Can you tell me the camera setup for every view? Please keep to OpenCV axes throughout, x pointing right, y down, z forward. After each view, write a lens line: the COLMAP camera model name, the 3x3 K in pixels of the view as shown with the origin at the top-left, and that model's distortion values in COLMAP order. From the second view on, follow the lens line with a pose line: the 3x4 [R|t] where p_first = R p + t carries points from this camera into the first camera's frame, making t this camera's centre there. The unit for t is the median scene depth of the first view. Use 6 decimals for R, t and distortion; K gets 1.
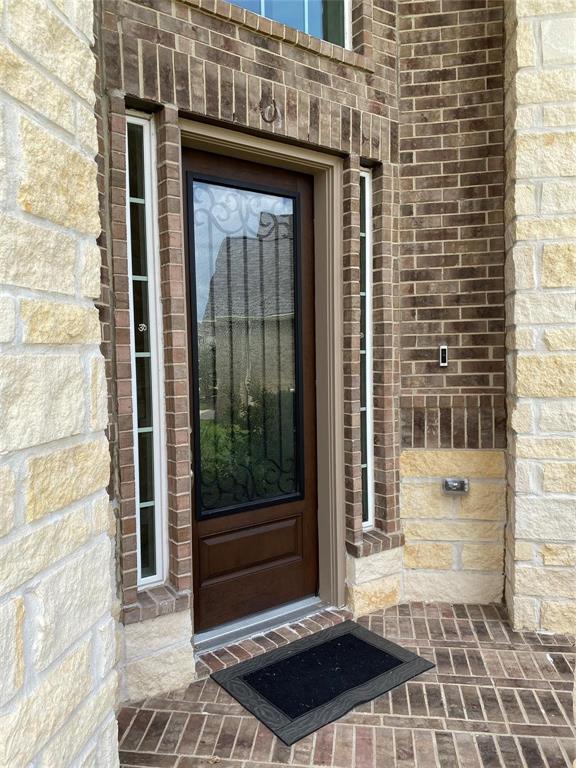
lens RADIAL K [[578.9, 0, 288.0], [0, 578.9, 384.0], [0, 0, 1]] dist [-0.006117, -0.002719]
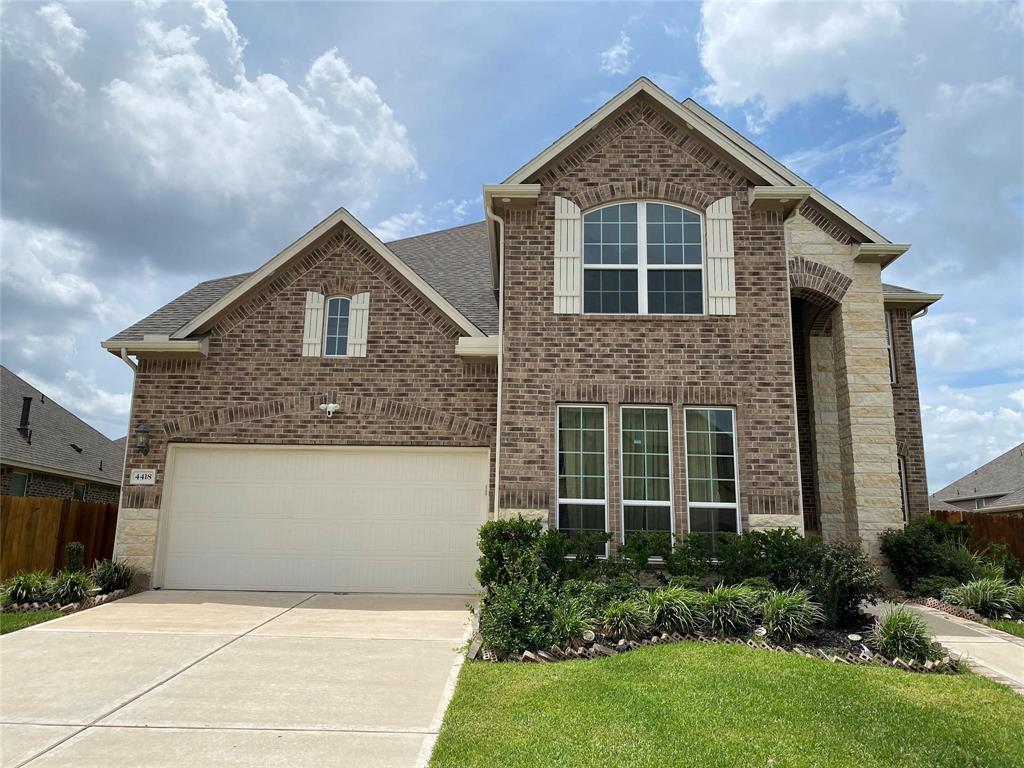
lens RADIAL K [[784.4, 0, 512.0], [0, 784.4, 384.0], [0, 0, 1]] dist [0.045822, -0.042870]
pose [[0.991164, 0.064258, 0.116040, -2.424283], [-0.030878, 0.962566, -0.269281, 0.724305], [-0.129000, 0.263319, 0.956045, -4.157170]]
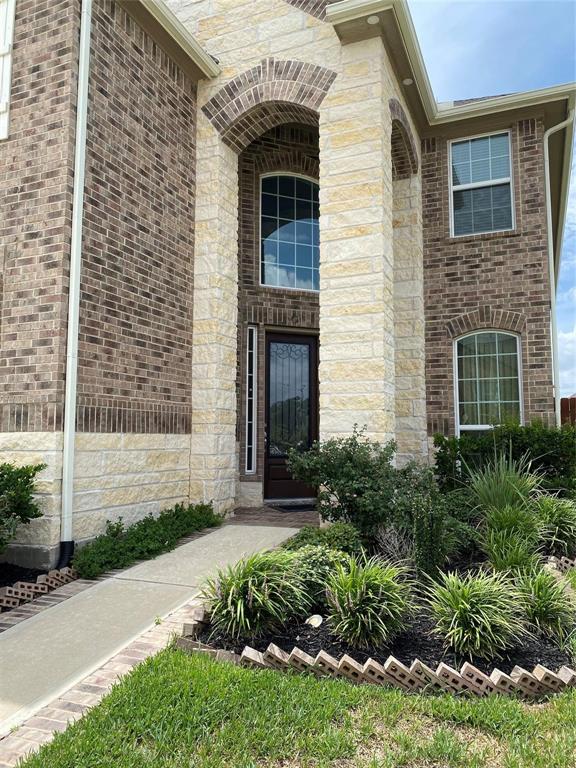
lens RADIAL K [[588.3, 0, 288.0], [0, 588.3, 384.0], [0, 0, 1]] dist [0.045822, -0.042870]
pose [[0.966833, -0.005819, -0.255345, 0.759146], [-0.035074, 0.987245, -0.155299, 0.359170], [0.252991, 0.159104, 0.954296, -2.006702]]
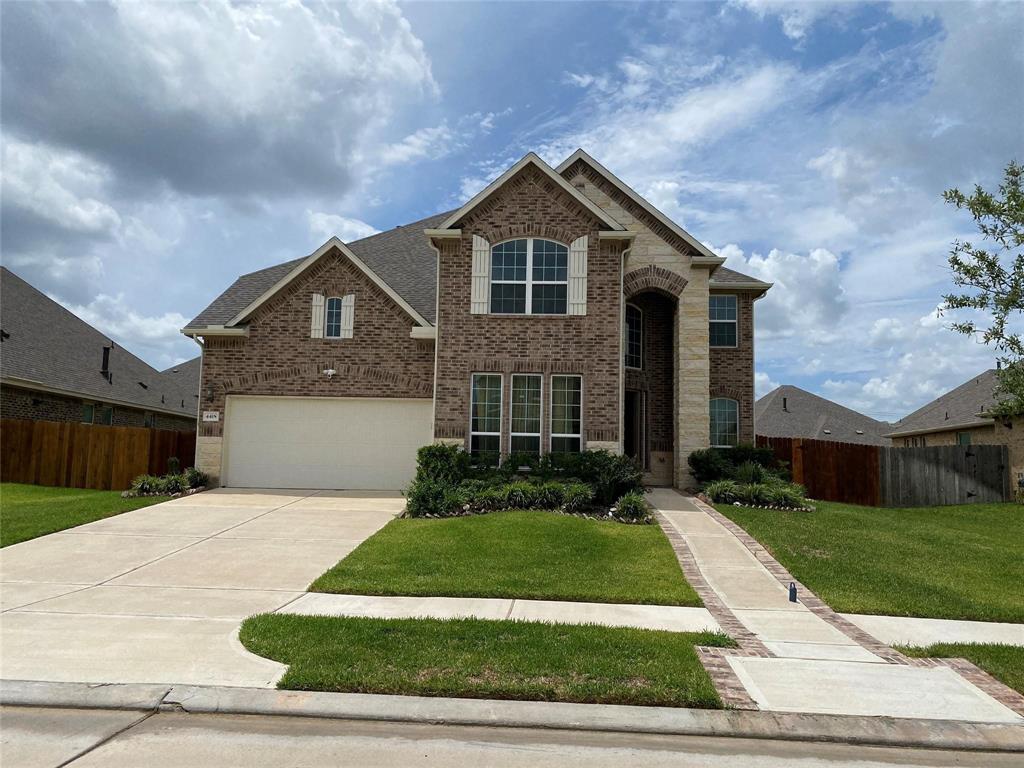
lens RADIAL K [[791.0, 0, 512.0], [0, 791.0, 384.0], [0, 0, 1]] dist [0.114453, -0.151334]
pose [[0.994450, 0.053582, 0.090548, -1.952792], [-0.037591, 0.984747, -0.169884, 0.910228], [-0.098269, 0.165538, 0.981295, -6.734834]]
